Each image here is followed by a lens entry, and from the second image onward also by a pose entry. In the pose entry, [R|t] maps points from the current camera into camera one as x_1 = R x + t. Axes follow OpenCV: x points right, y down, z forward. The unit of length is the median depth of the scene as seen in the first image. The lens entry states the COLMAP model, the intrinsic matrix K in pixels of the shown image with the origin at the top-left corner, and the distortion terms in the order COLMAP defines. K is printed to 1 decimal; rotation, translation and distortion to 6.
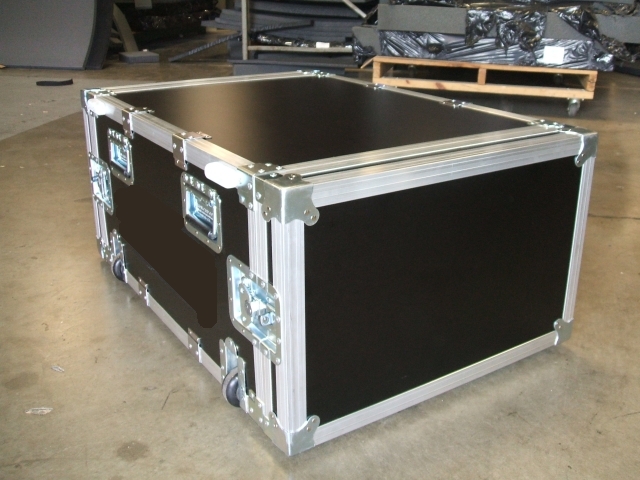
lens RADIAL K [[705.4, 0, 330.2], [0, 705.4, 239.4], [0, 0, 1]] dist [-0.143599, 0.173628]
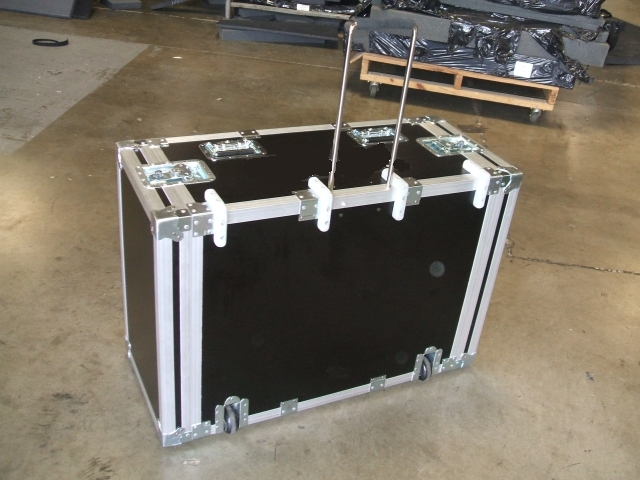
lens RADIAL K [[705.4, 0, 330.2], [0, 705.4, 239.4], [0, 0, 1]] dist [-0.143599, 0.173628]
pose [[0.993872, 0.046266, 0.100392, -0.088986], [-0.060698, 0.987445, 0.145833, -0.135911], [-0.092385, -0.151033, 0.984202, -0.125444]]
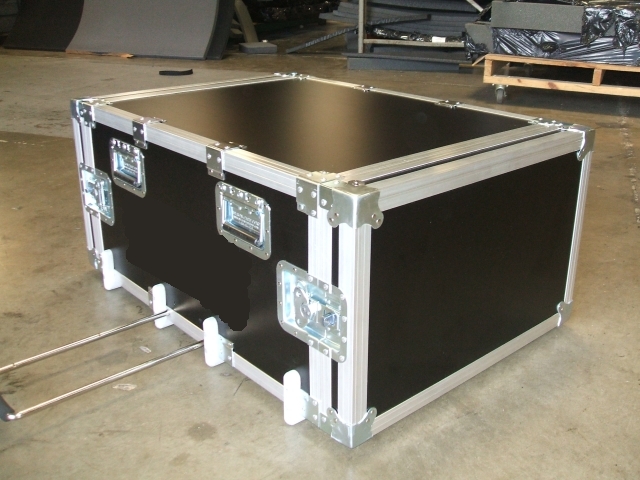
lens RADIAL K [[705.4, 0, 330.2], [0, 705.4, 239.4], [0, 0, 1]] dist [-0.143599, 0.173628]
pose [[0.985309, 0.054925, -0.161708, 0.019883], [-0.052595, 0.998442, 0.018657, -0.006738], [0.162481, -0.009878, 0.986662, -0.009791]]
